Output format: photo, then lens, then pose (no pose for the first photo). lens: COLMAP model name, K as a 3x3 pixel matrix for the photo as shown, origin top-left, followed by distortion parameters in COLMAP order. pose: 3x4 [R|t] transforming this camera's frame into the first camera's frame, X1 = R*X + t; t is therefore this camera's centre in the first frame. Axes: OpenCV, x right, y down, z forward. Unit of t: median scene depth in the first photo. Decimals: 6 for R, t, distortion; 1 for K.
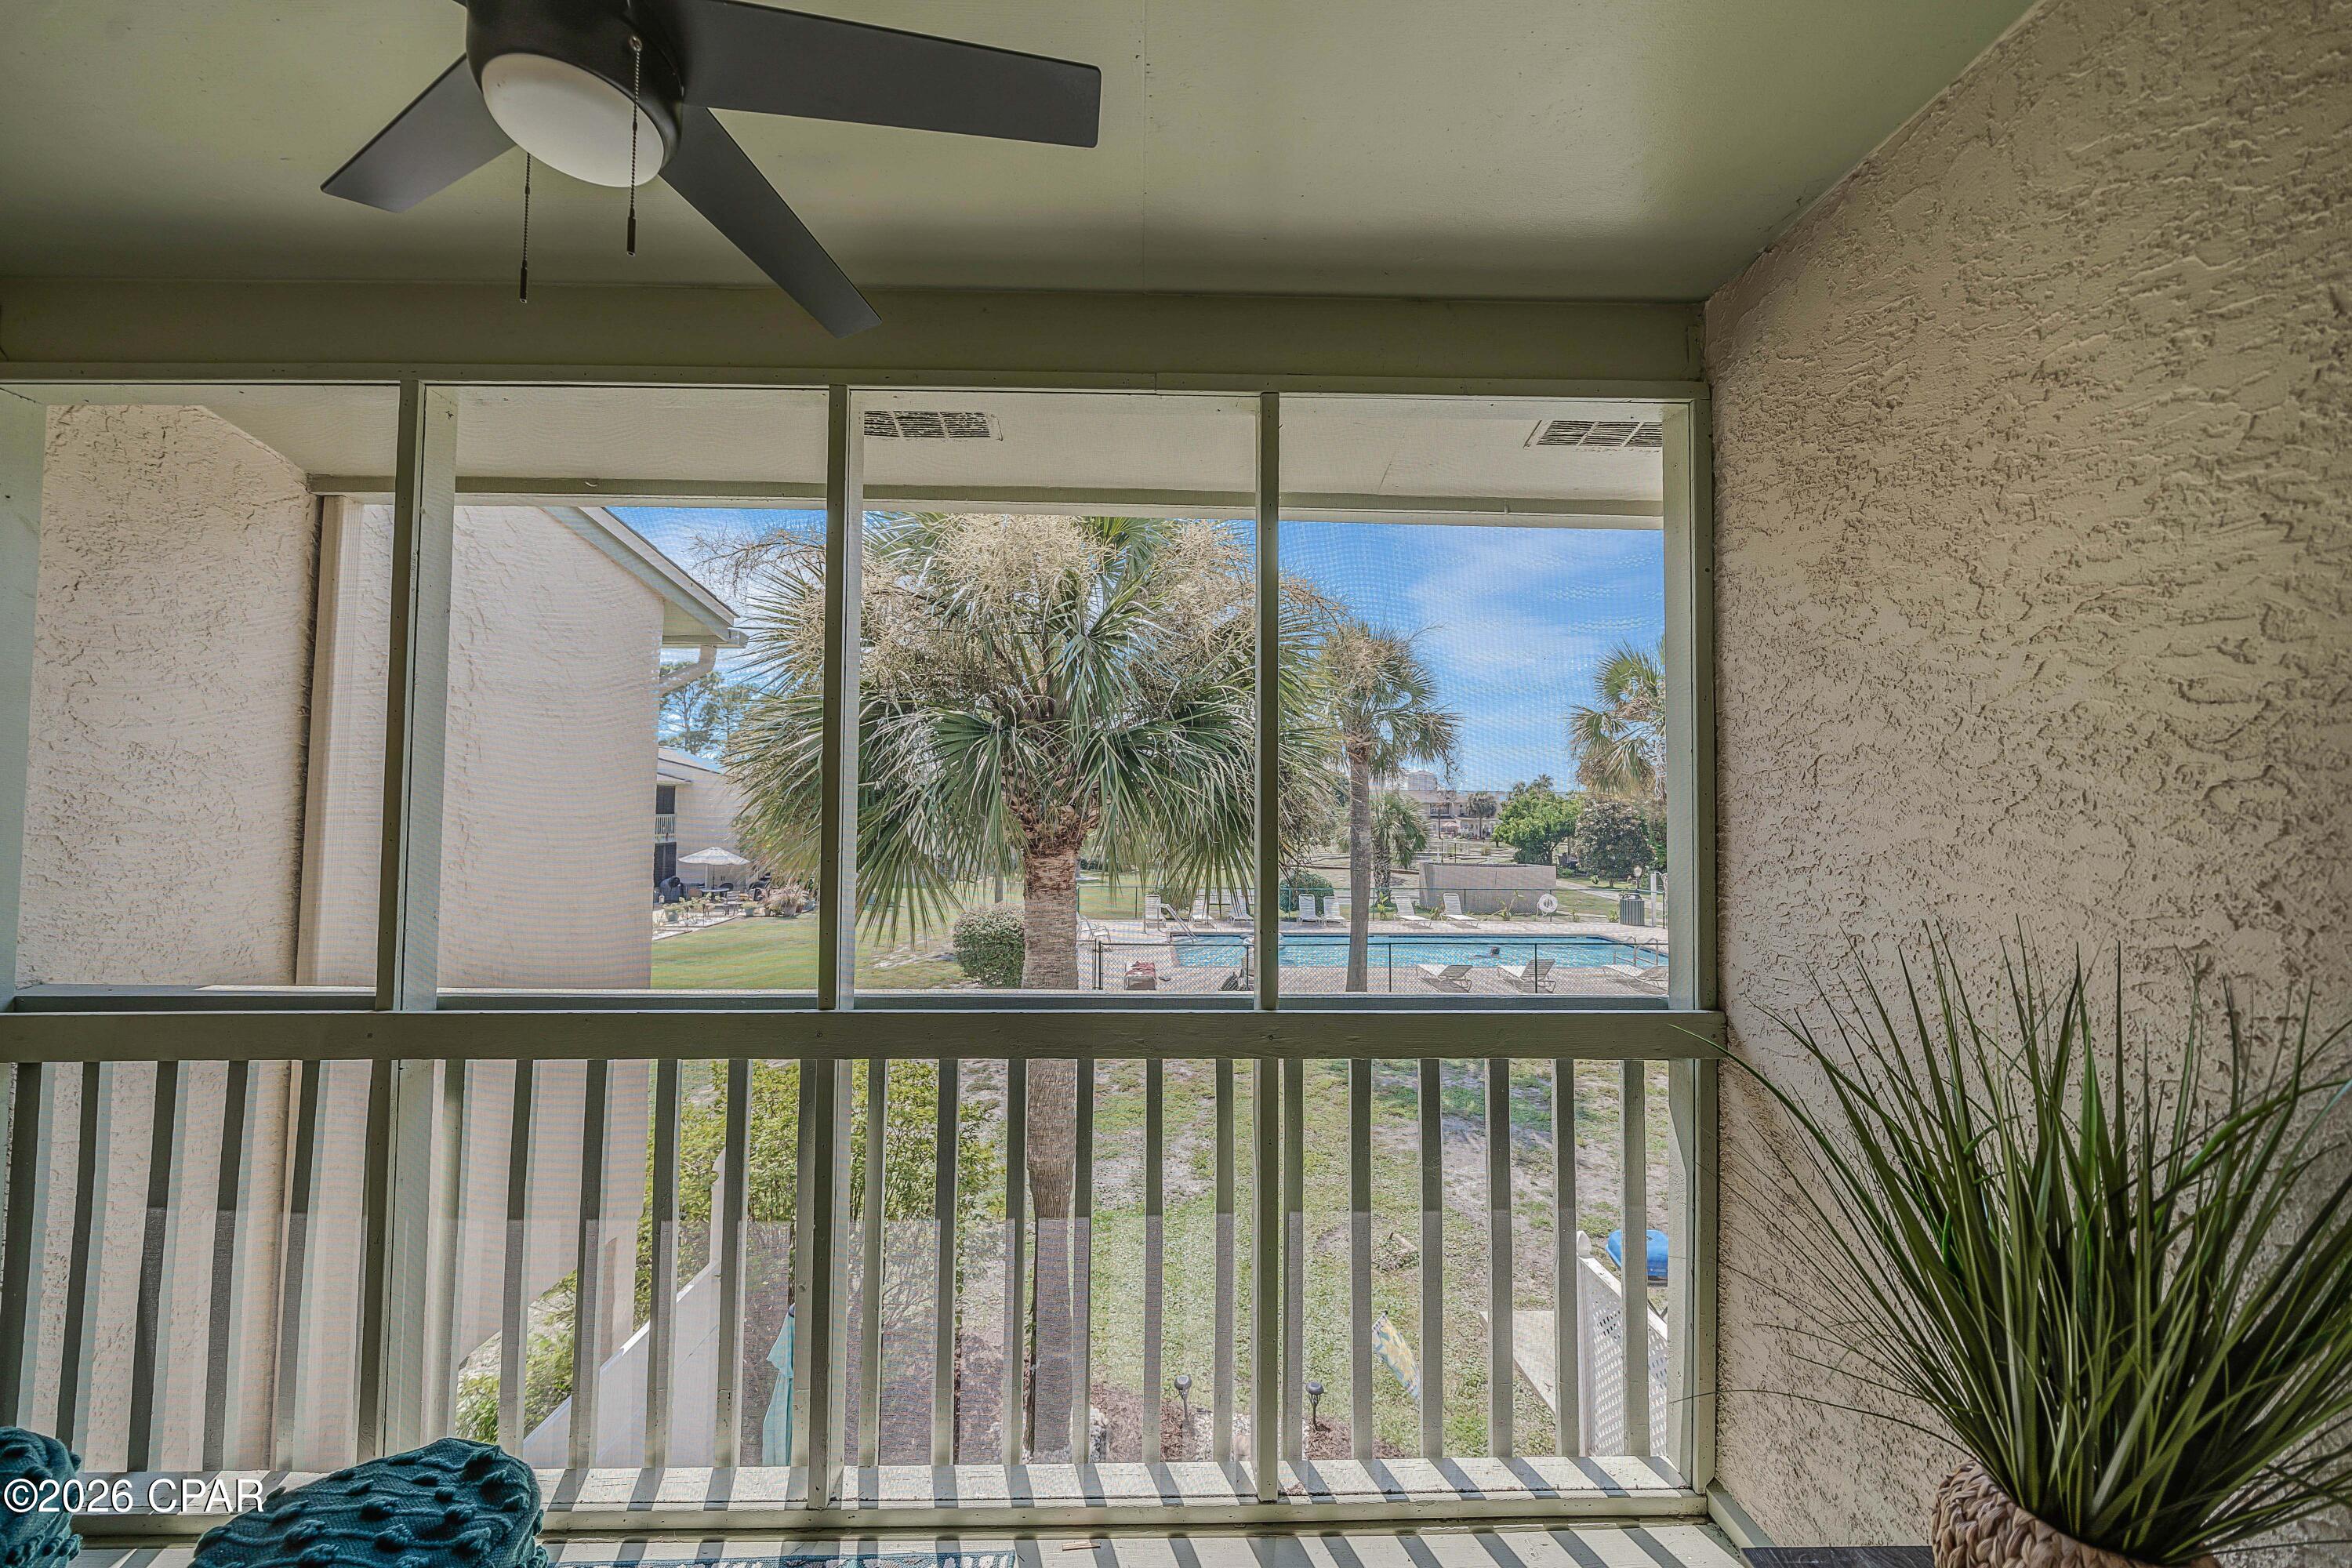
lens RADIAL K [[855.5, 0, 1176.0], [0, 855.5, 784.0], [0, 0, 1]] dist [-0.001120, 0.000172]
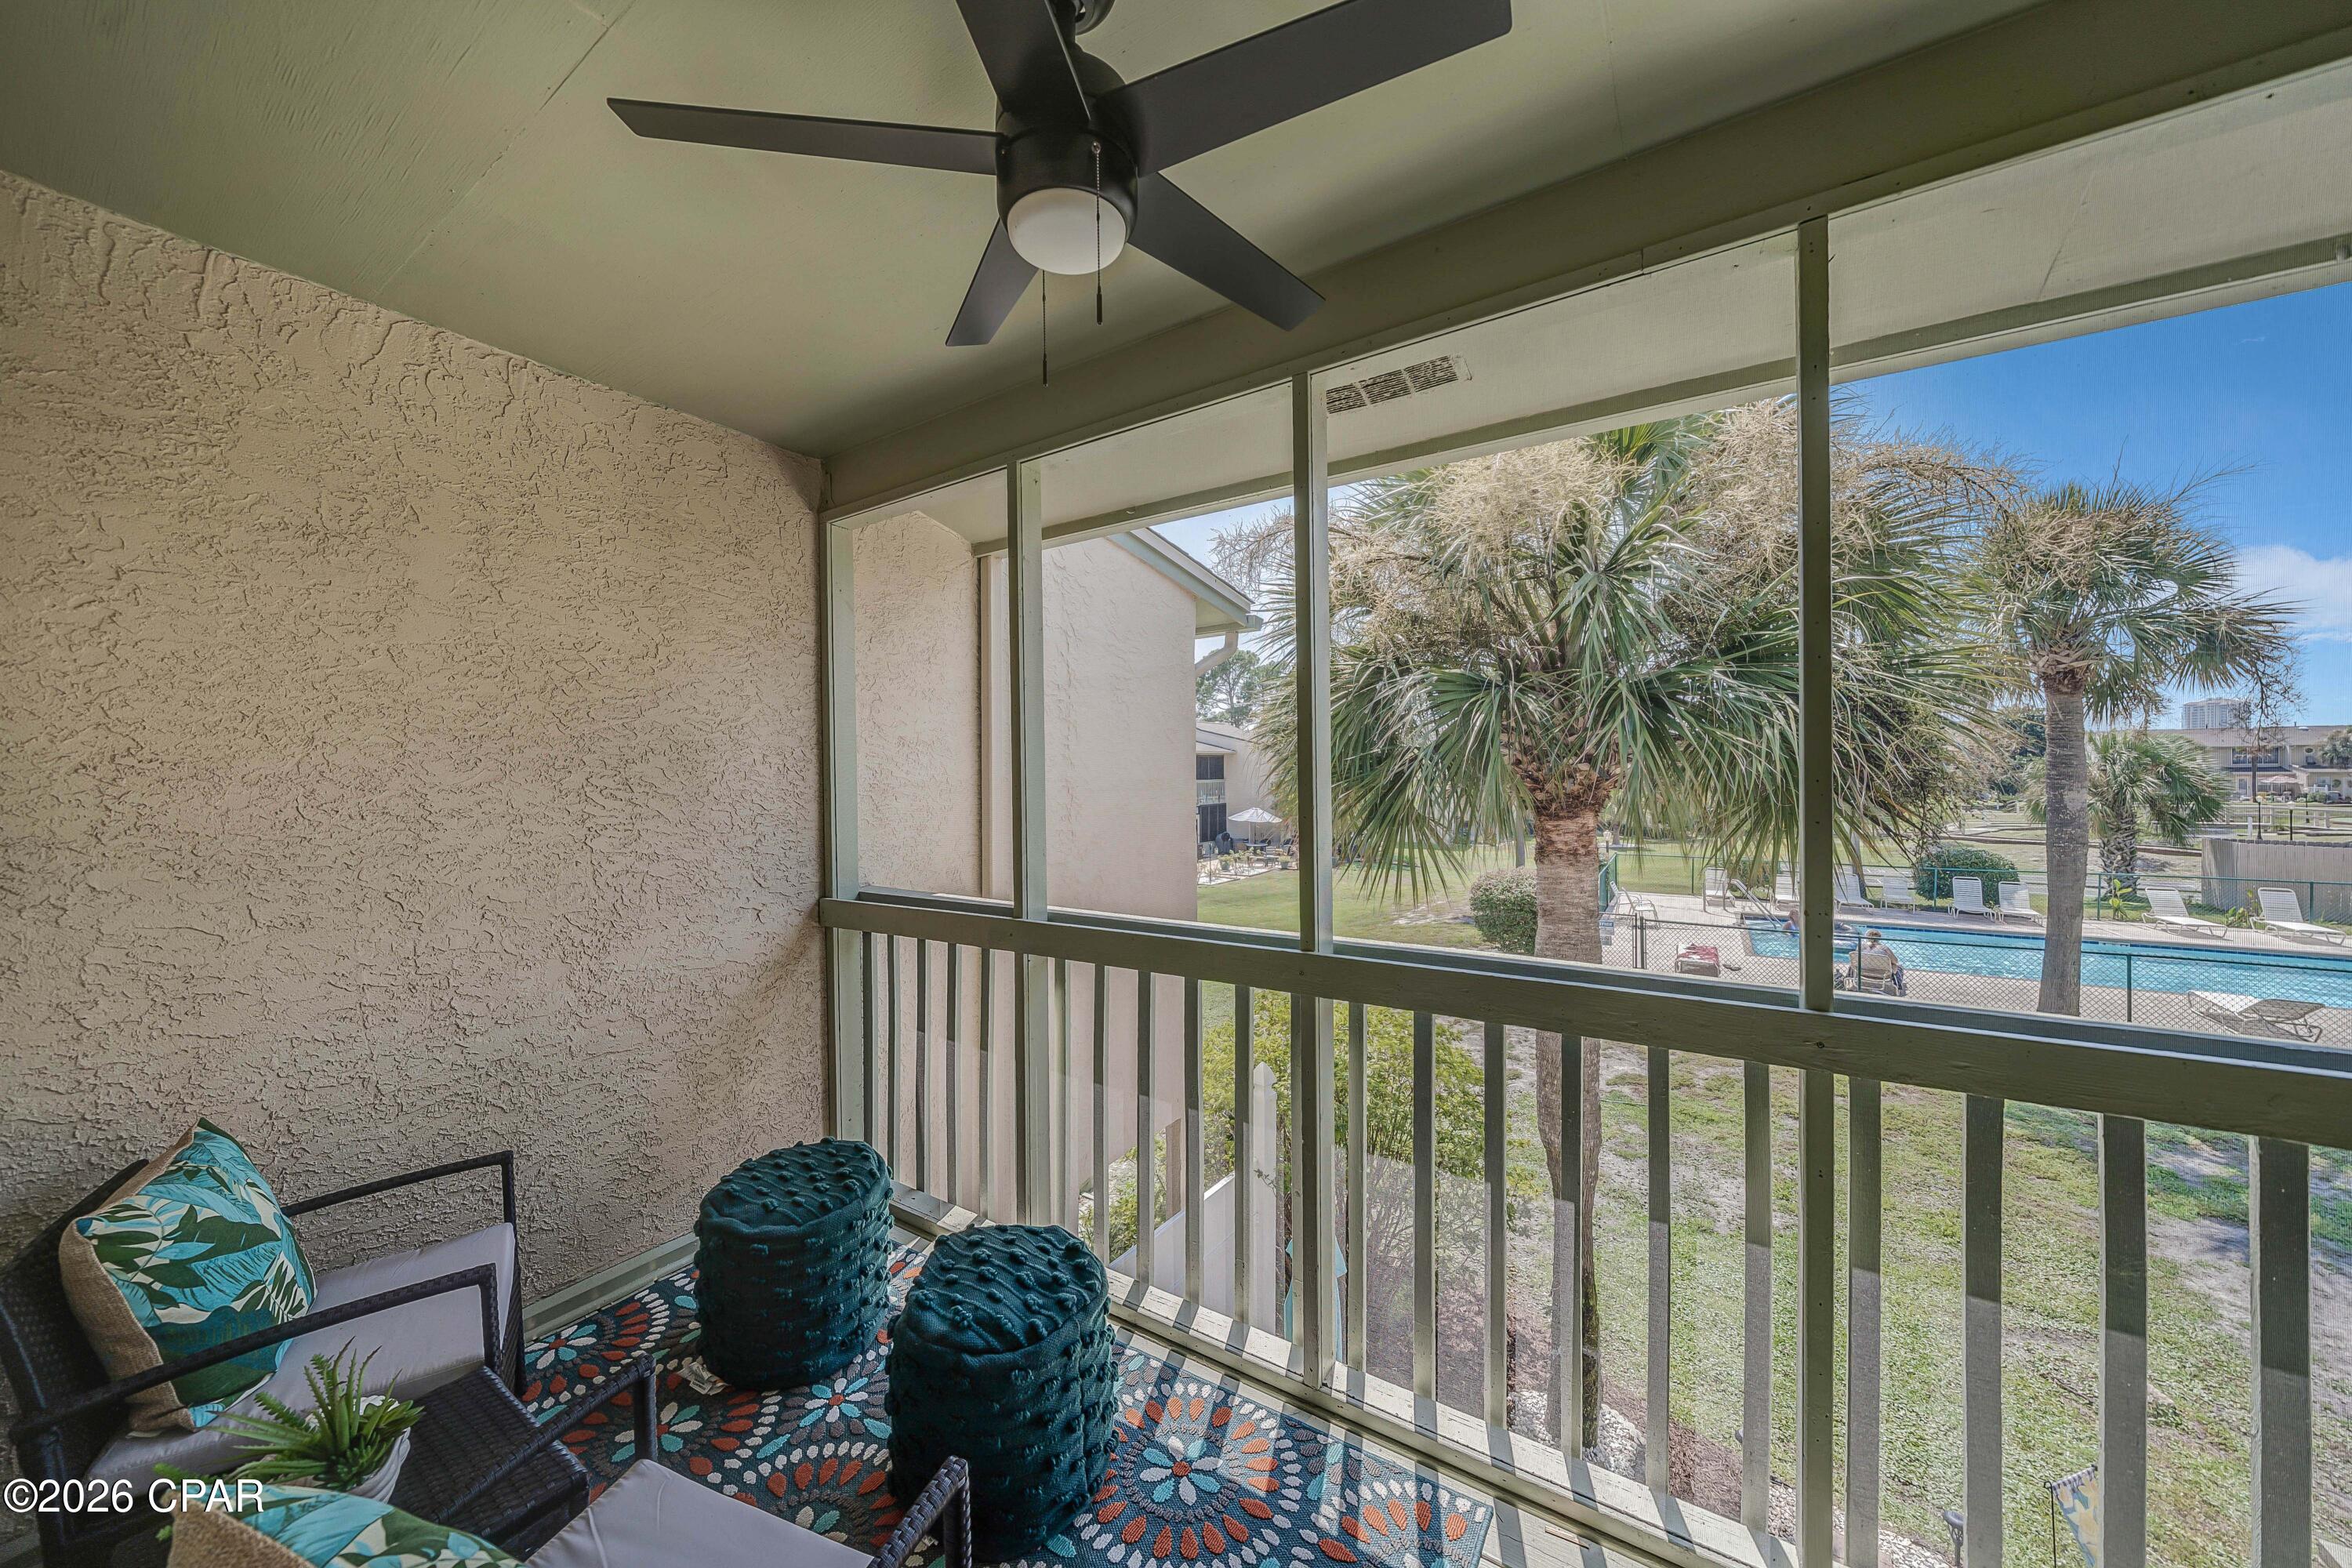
lens RADIAL K [[843.7, 0, 1142.0], [0, 843.7, 787.9], [0, 0, 1]] dist [-0.004345, 0.000294]
pose [[0.807385, -0.006532, -0.589989, 0.045055], [0.035190, 0.998692, 0.037099, 0.003536], [0.588975, -0.050715, 0.806559, 0.005112]]
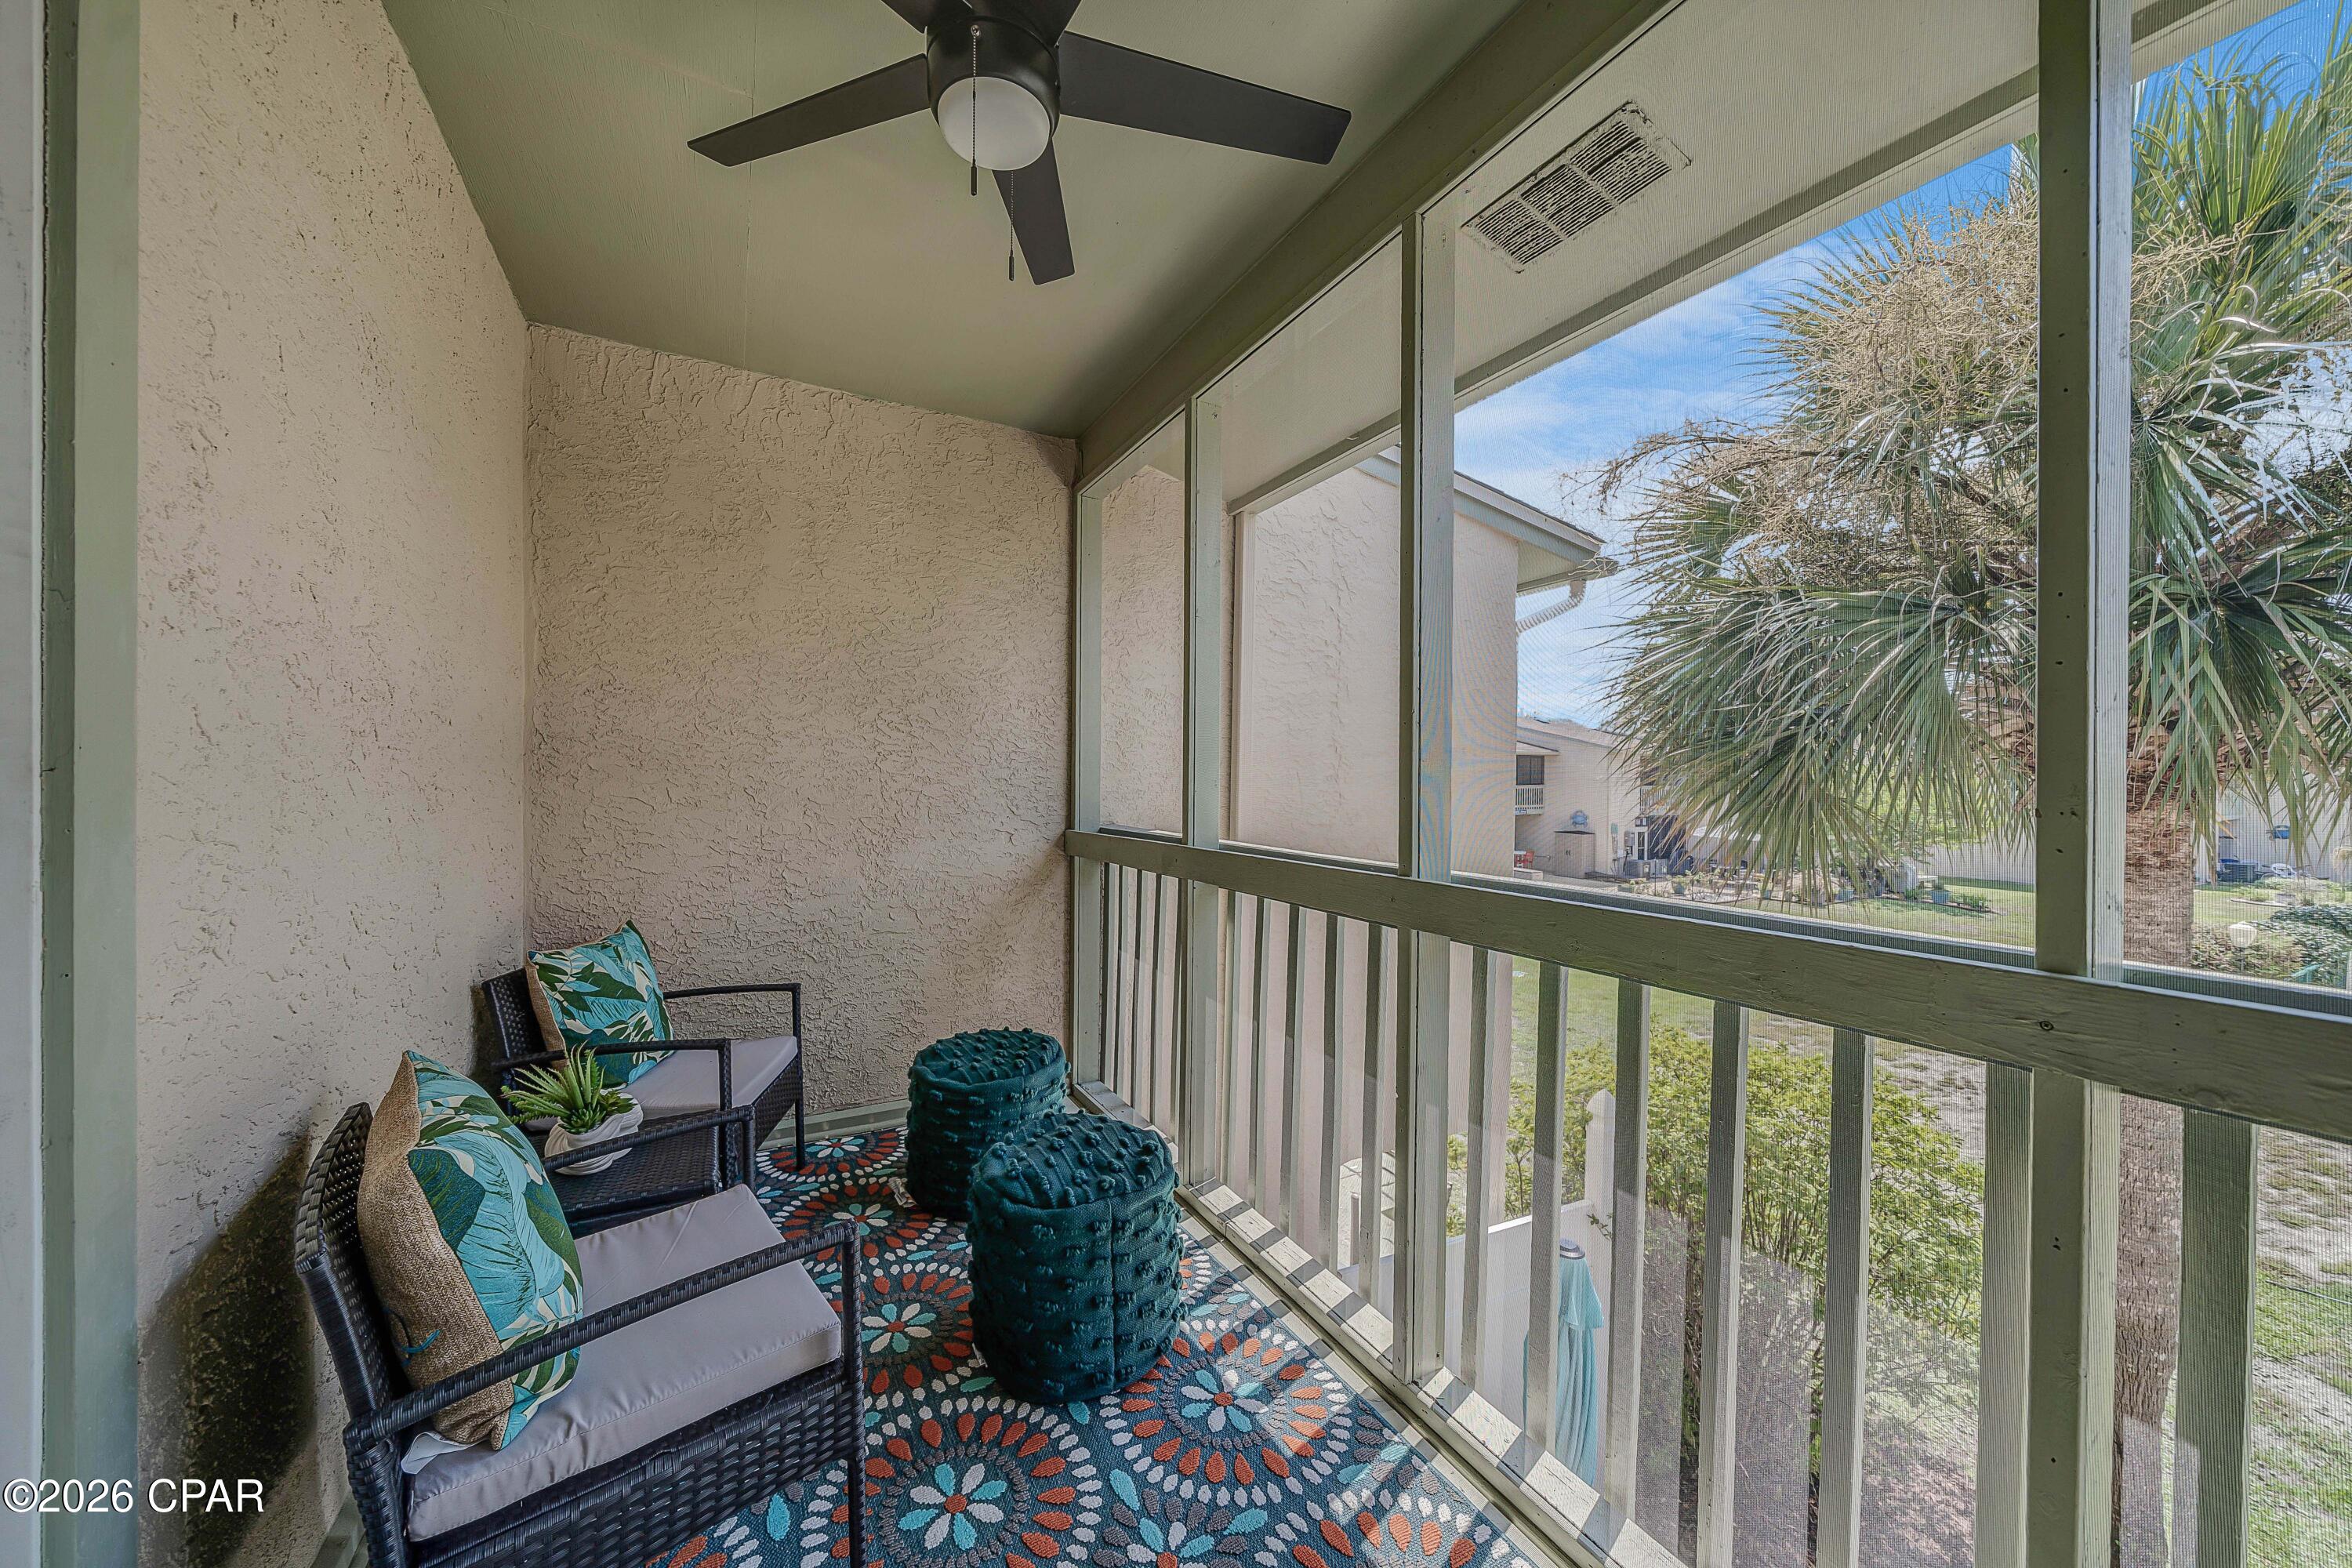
lens RADIAL K [[837.0, 0, 1133.2], [0, 837.0, 790.6], [0, 0, 1]] dist [-0.000734, -0.001443]
pose [[0.412975, 0.008797, -0.910700, 0.233947], [0.017790, 0.999685, 0.017724, 0.104057], [0.910569, -0.023521, 0.412688, 0.241796]]
